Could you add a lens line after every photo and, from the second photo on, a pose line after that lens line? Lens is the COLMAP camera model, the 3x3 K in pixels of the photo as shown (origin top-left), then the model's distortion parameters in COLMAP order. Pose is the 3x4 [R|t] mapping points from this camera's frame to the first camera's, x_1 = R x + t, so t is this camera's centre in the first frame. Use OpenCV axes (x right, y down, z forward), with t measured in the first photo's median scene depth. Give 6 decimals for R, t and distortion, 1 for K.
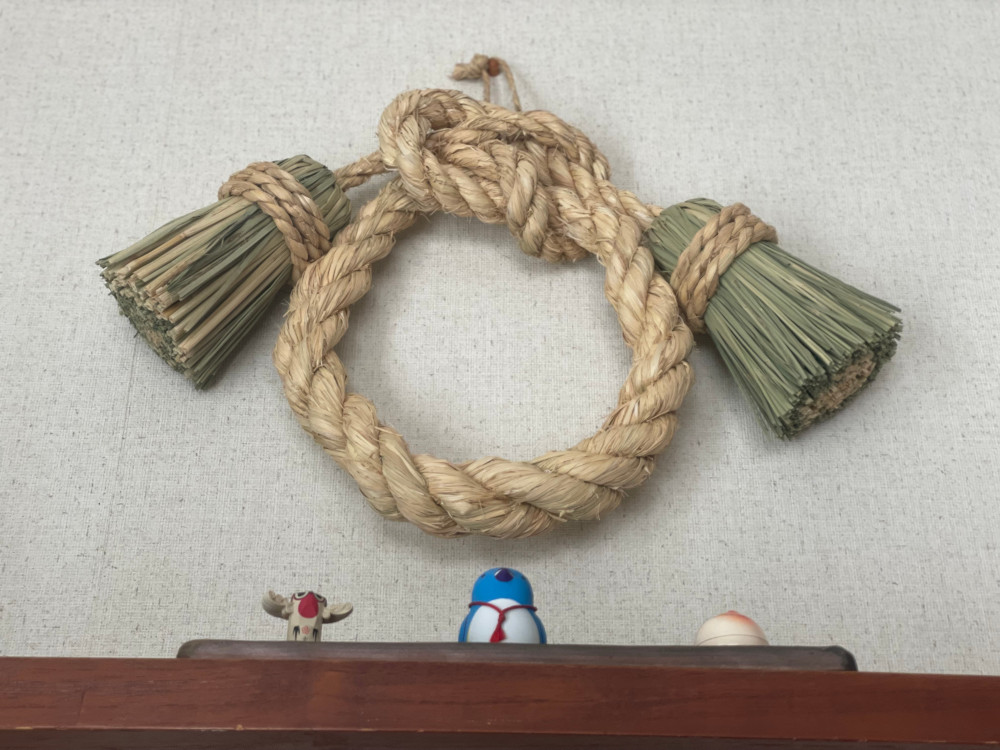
lens RADIAL K [[1536.1, 0, 500.0], [0, 1536.1, 375.0], [0, 0, 1]] dist [-0.014906, 0.012717]
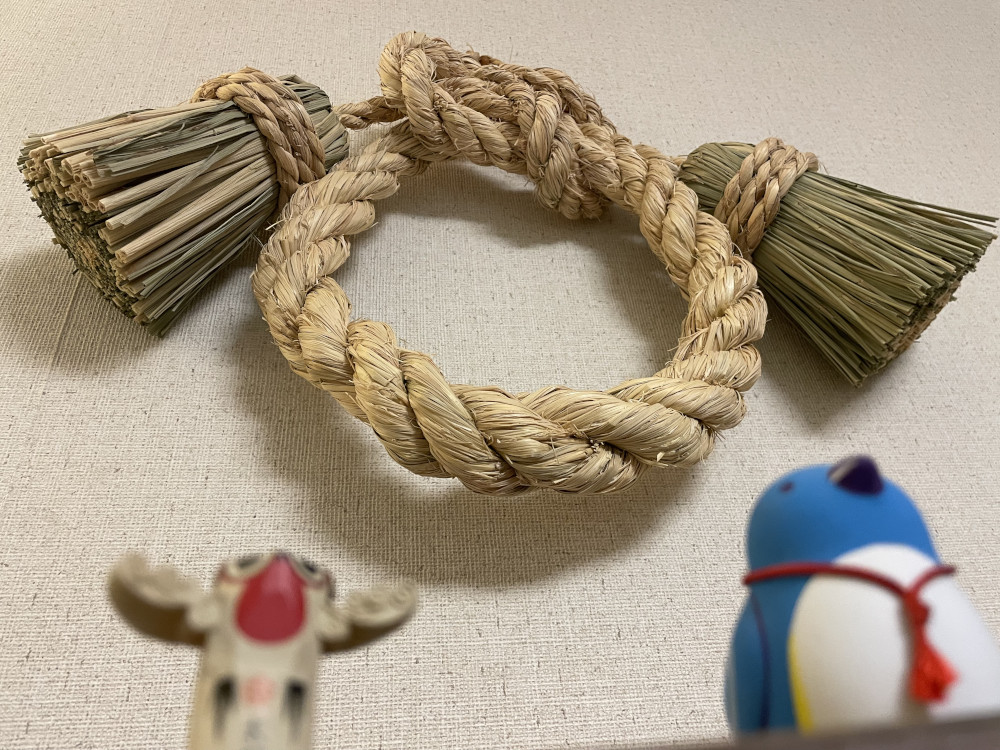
lens RADIAL K [[767.1, 0, 500.0], [0, 767.1, 375.0], [0, 0, 1]] dist [0.055886, -0.066366]
pose [[0.992561, -0.014753, 0.120850, -0.069404], [0.031625, 0.989800, -0.138910, 0.090865], [-0.117568, 0.141698, 0.982904, 0.592566]]
